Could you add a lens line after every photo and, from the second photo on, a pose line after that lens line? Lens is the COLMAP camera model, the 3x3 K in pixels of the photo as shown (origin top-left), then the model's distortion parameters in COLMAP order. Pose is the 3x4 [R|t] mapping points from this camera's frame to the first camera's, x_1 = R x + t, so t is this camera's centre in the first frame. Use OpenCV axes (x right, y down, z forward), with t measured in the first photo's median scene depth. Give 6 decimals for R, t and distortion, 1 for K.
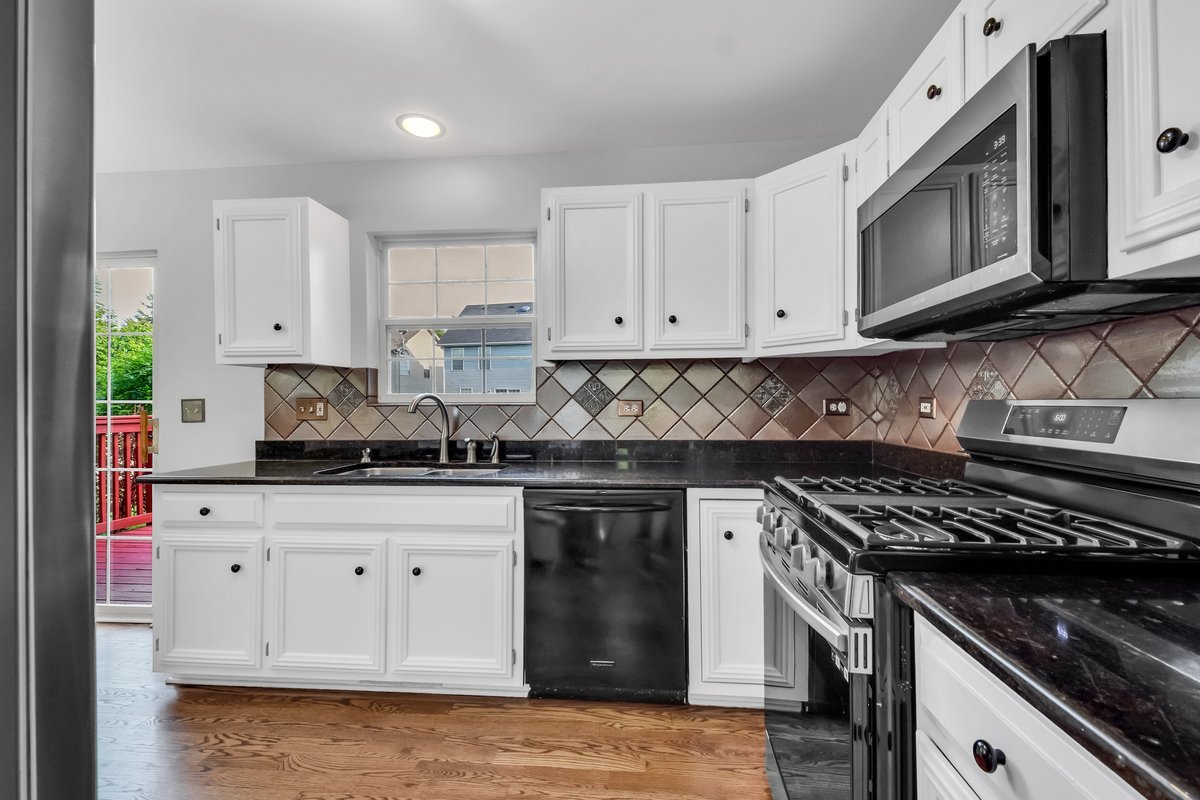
lens RADIAL K [[533.0, 0, 607.8], [0, 533.0, 397.4], [0, 0, 1]] dist [0.005043, 0.000033]
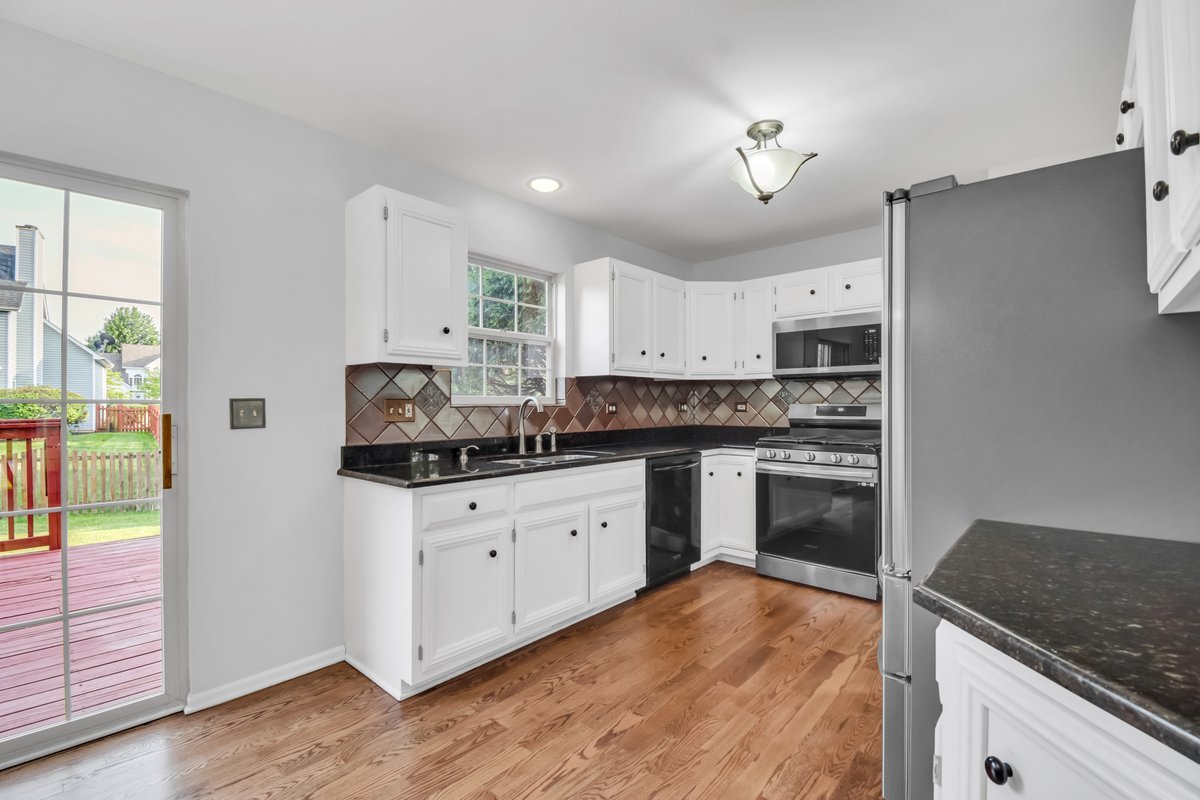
lens RADIAL K [[533.0, 0, 602.2], [0, 533.0, 406.8], [0, 0, 1]] dist [0.005043, 0.000033]
pose [[0.595690, 0.000256, 0.803214, -1.172148], [-0.006268, 0.999971, 0.004329, 0.009190], [-0.803190, -0.007613, 0.595674, 0.137626]]
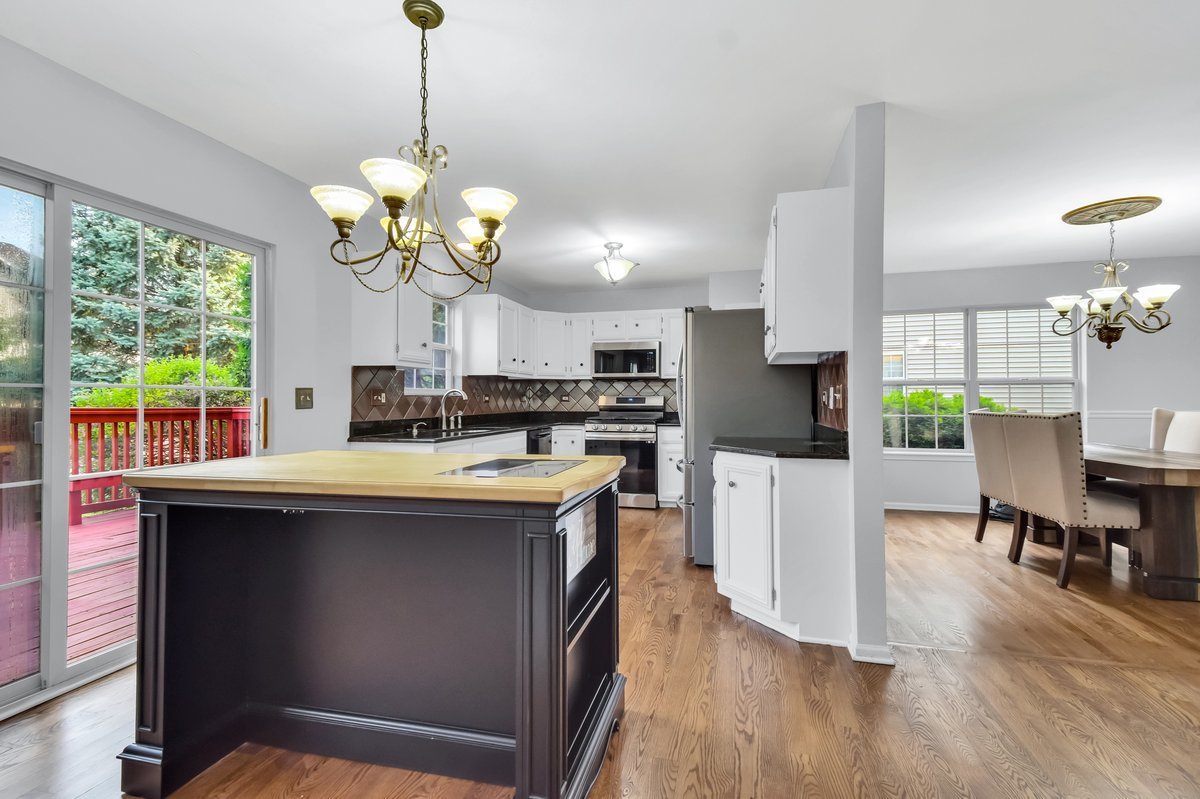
lens RADIAL K [[533.0, 0, 604.0], [0, 533.0, 398.2], [0, 0, 1]] dist [0.005043, 0.000033]
pose [[0.165374, 0.008395, 0.986195, -1.908873], [-0.007902, 0.999943, -0.007187, 0.029964], [-0.986199, -0.006604, 0.165430, 0.208926]]
